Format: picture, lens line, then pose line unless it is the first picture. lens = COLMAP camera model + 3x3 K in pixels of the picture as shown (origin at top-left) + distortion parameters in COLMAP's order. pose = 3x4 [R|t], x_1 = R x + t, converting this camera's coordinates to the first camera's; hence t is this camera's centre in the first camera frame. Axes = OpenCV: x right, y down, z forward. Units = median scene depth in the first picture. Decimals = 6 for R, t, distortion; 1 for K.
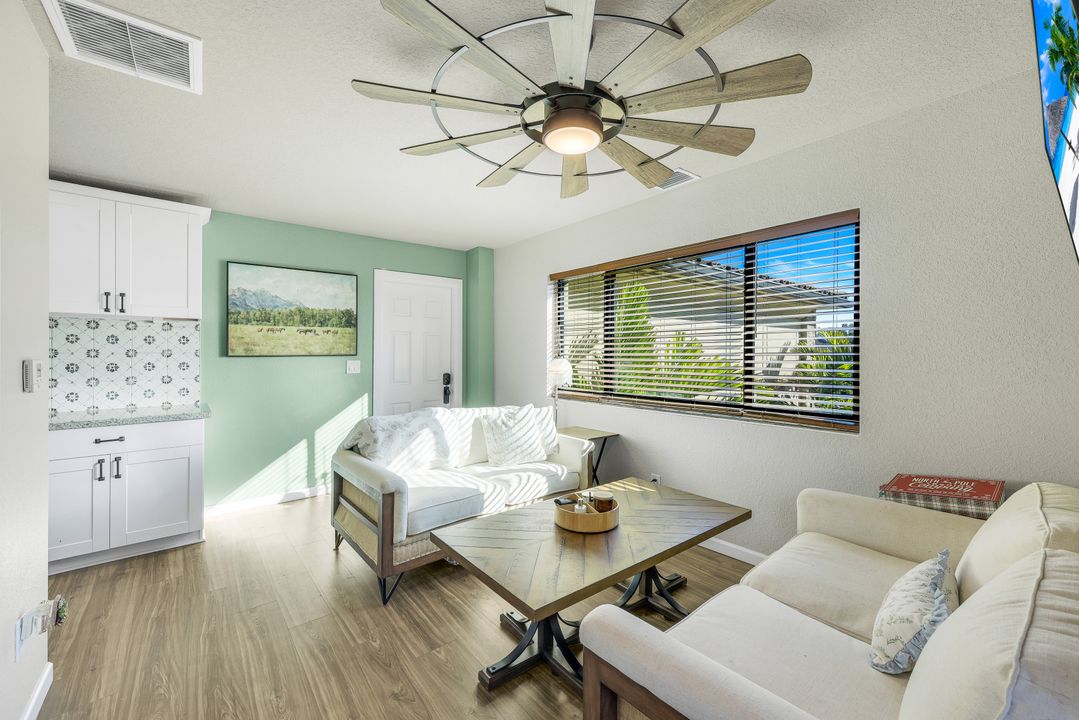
lens RADIAL K [[434.5, 0, 533.9], [0, 434.5, 358.0], [0, 0, 1]] dist [0.001436, 0.000155]
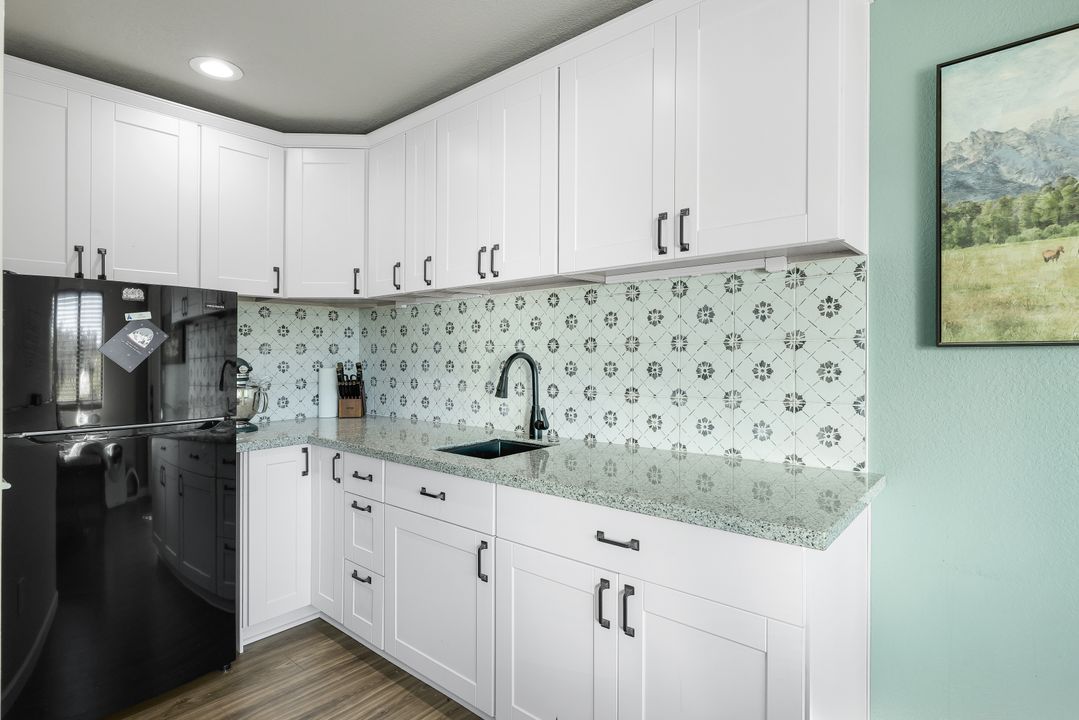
lens RADIAL K [[541.1, 0, 533.1], [0, 541.1, 352.7], [0, 0, 1]] dist [-0.000799, -0.000230]
pose [[0.162935, -0.002523, -0.986634, -0.355773], [0.001888, 0.999996, -0.002245, 0.002061], [0.986635, -0.001497, 0.162939, 0.646193]]
